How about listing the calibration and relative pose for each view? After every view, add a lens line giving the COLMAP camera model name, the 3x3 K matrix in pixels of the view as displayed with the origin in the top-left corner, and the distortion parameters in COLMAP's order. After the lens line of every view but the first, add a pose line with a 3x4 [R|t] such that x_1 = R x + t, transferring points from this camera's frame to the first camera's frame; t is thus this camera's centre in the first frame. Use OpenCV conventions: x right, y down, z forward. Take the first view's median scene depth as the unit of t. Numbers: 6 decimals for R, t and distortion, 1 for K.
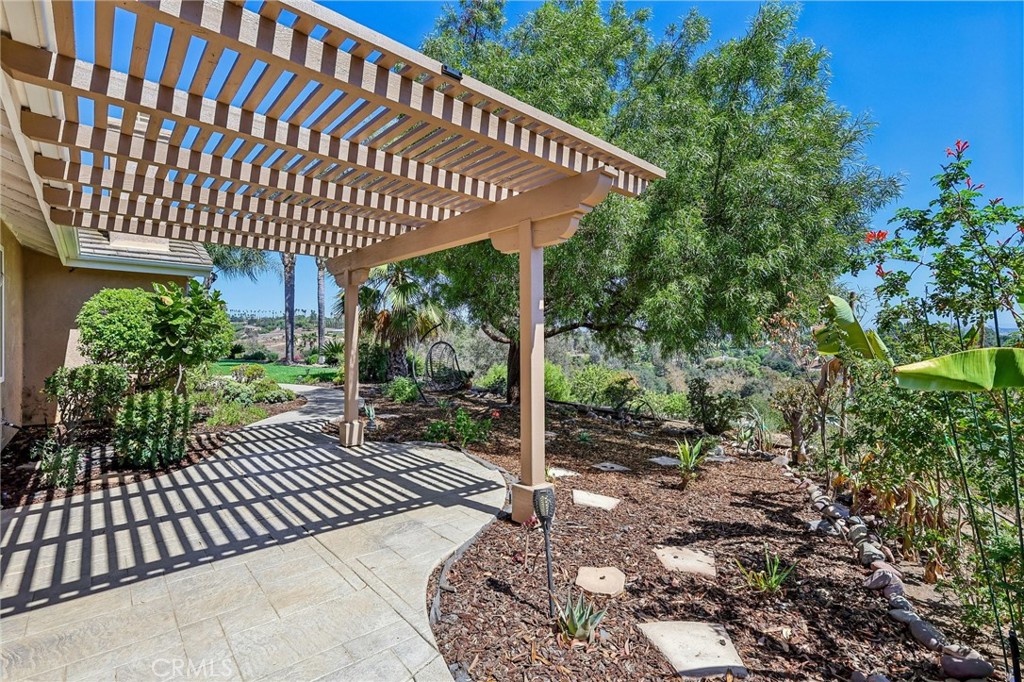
lens RADIAL K [[467.8, 0, 511.9], [0, 467.8, 341.3], [0, 0, 1]] dist [0.000068, -0.000002]
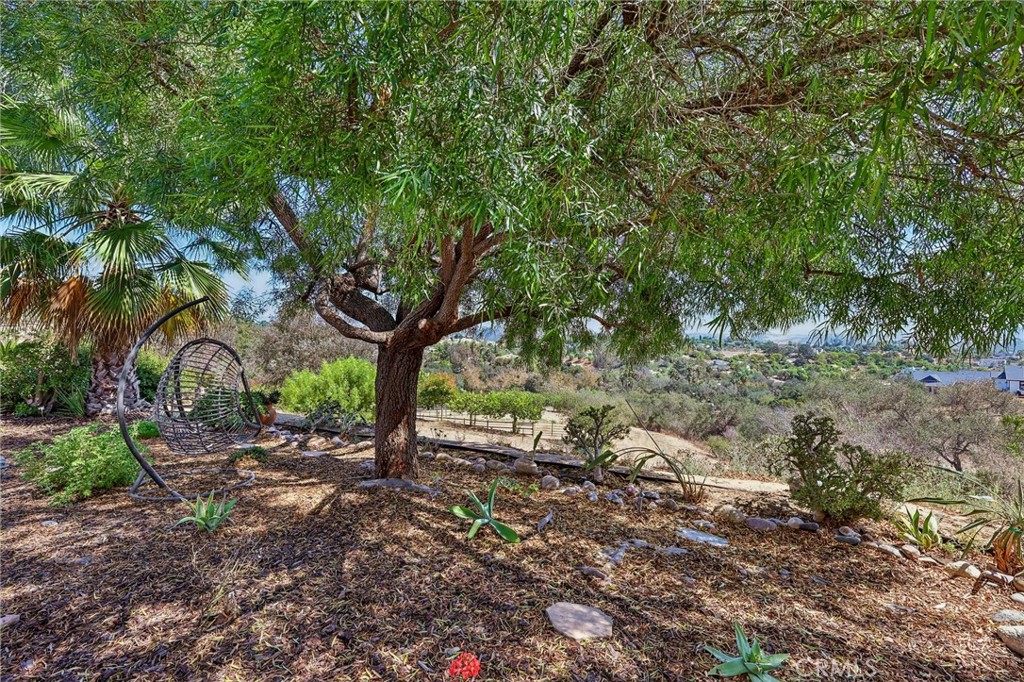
lens RADIAL K [[445.3, 0, 512.6], [0, 445.3, 342.8], [0, 0, 1]] dist [0.001848, 0.000342]
pose [[0.906925, 0.001162, 0.421291, -0.046881], [-0.002960, 0.999989, 0.003614, 0.001801], [-0.421282, -0.004524, 0.906918, 0.349134]]
